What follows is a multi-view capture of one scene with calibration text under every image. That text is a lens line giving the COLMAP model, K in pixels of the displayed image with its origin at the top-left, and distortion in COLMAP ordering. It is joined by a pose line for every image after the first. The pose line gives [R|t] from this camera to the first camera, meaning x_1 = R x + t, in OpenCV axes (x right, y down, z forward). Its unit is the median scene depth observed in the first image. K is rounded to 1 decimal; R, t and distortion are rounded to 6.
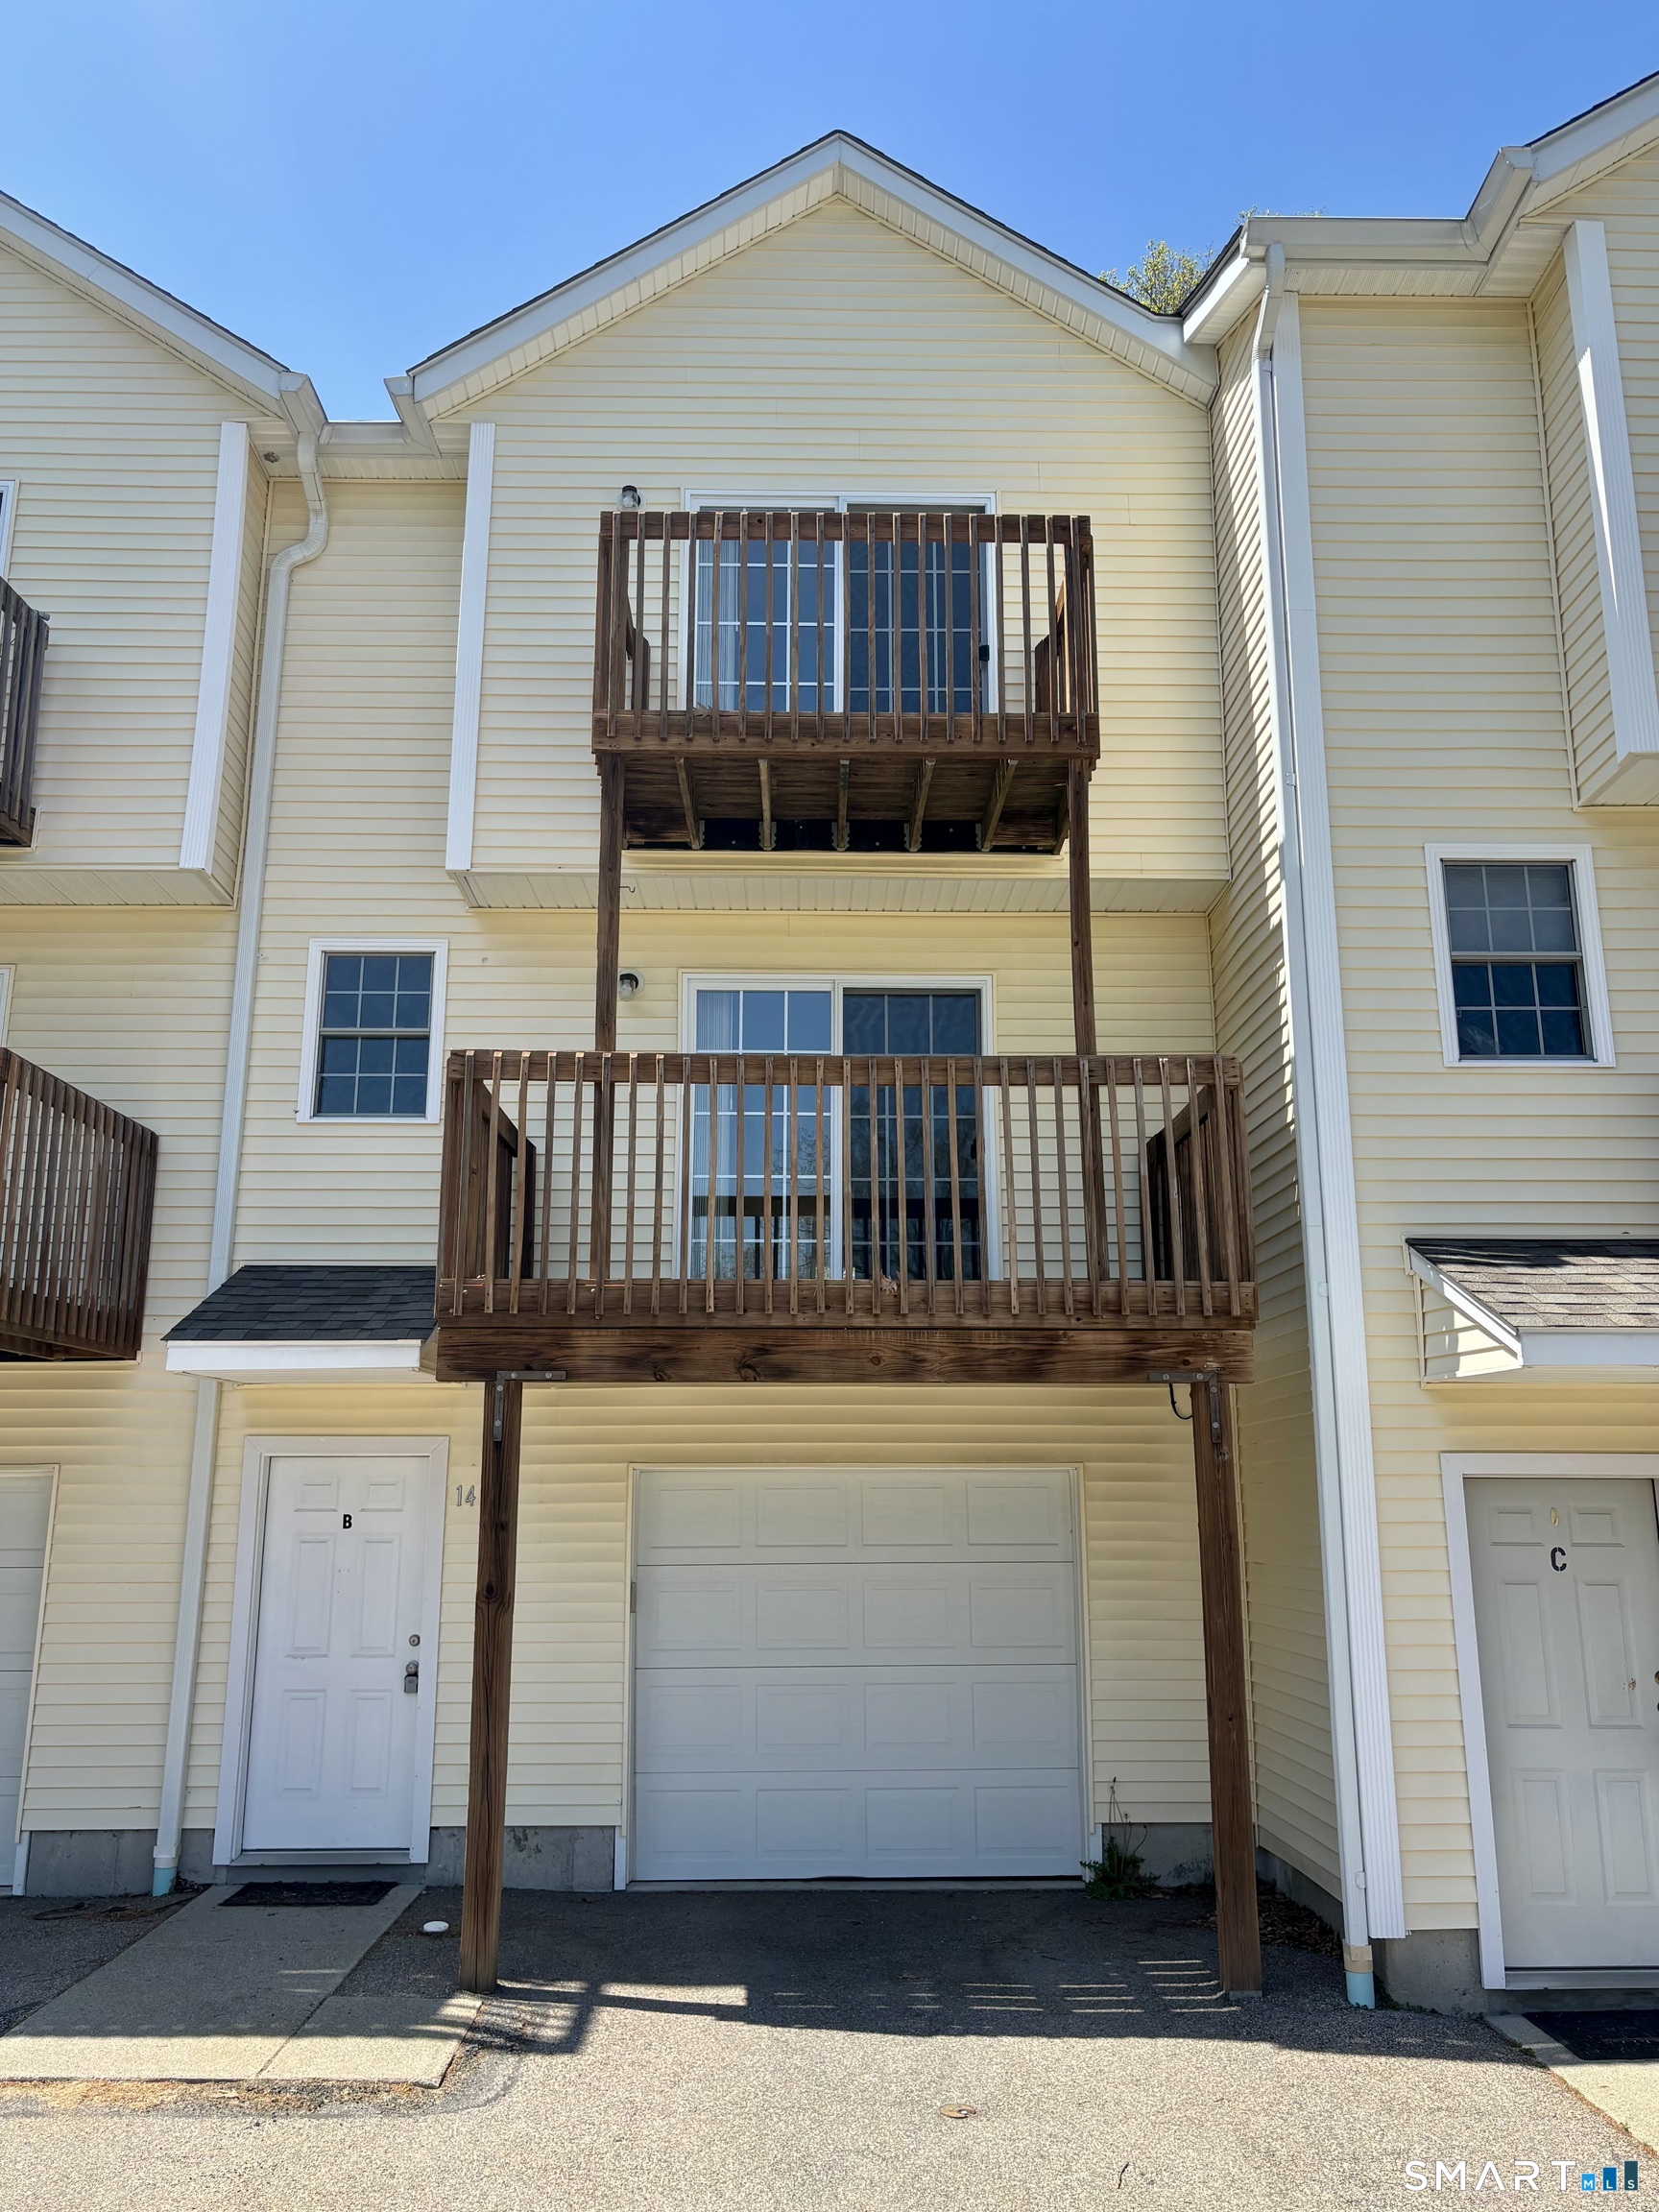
lens RADIAL K [[1742.9, 0, 829.5], [0, 1742.9, 1106.0], [0, 0, 1]] dist [0.073506, -0.089741]
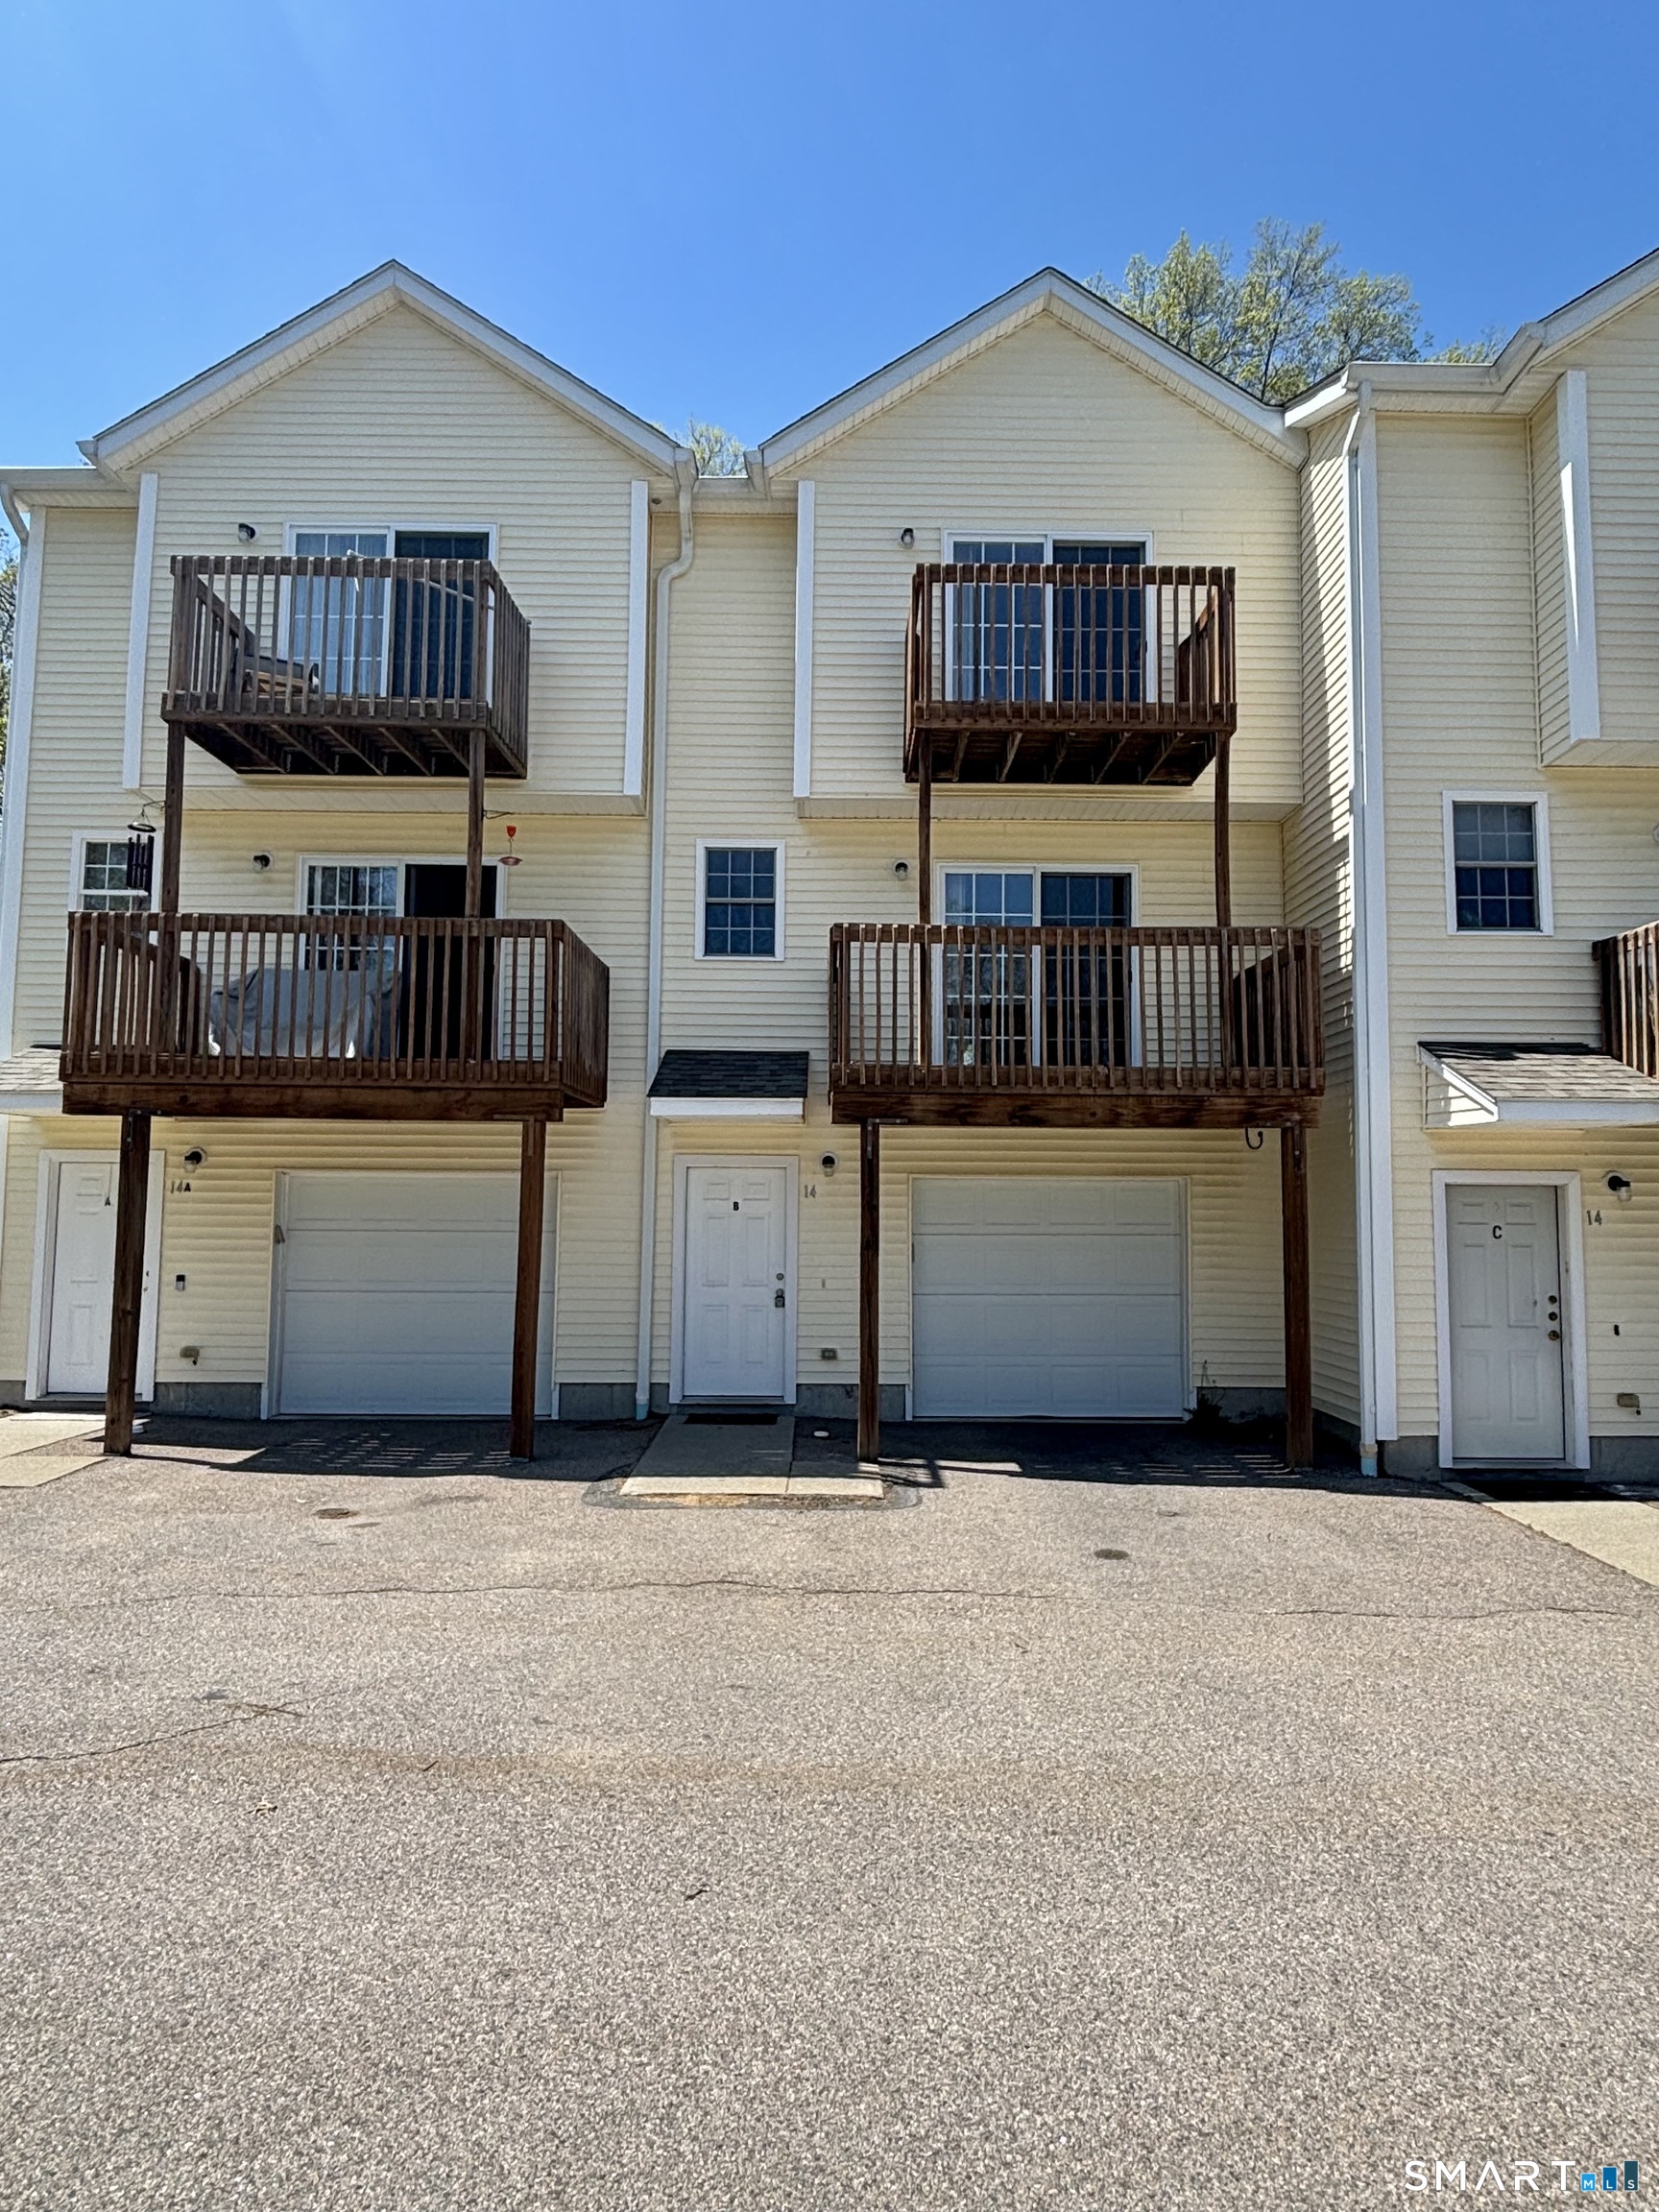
lens RADIAL K [[1378.7, 0, 829.5], [0, 1378.7, 1106.0], [0, 0, 1]] dist [0.089875, -0.145650]
pose [[0.999974, 0.006748, -0.002581, -0.197771], [-0.006293, 0.989023, 0.147628, -0.049102], [0.003549, -0.147608, 0.989040, -0.271734]]
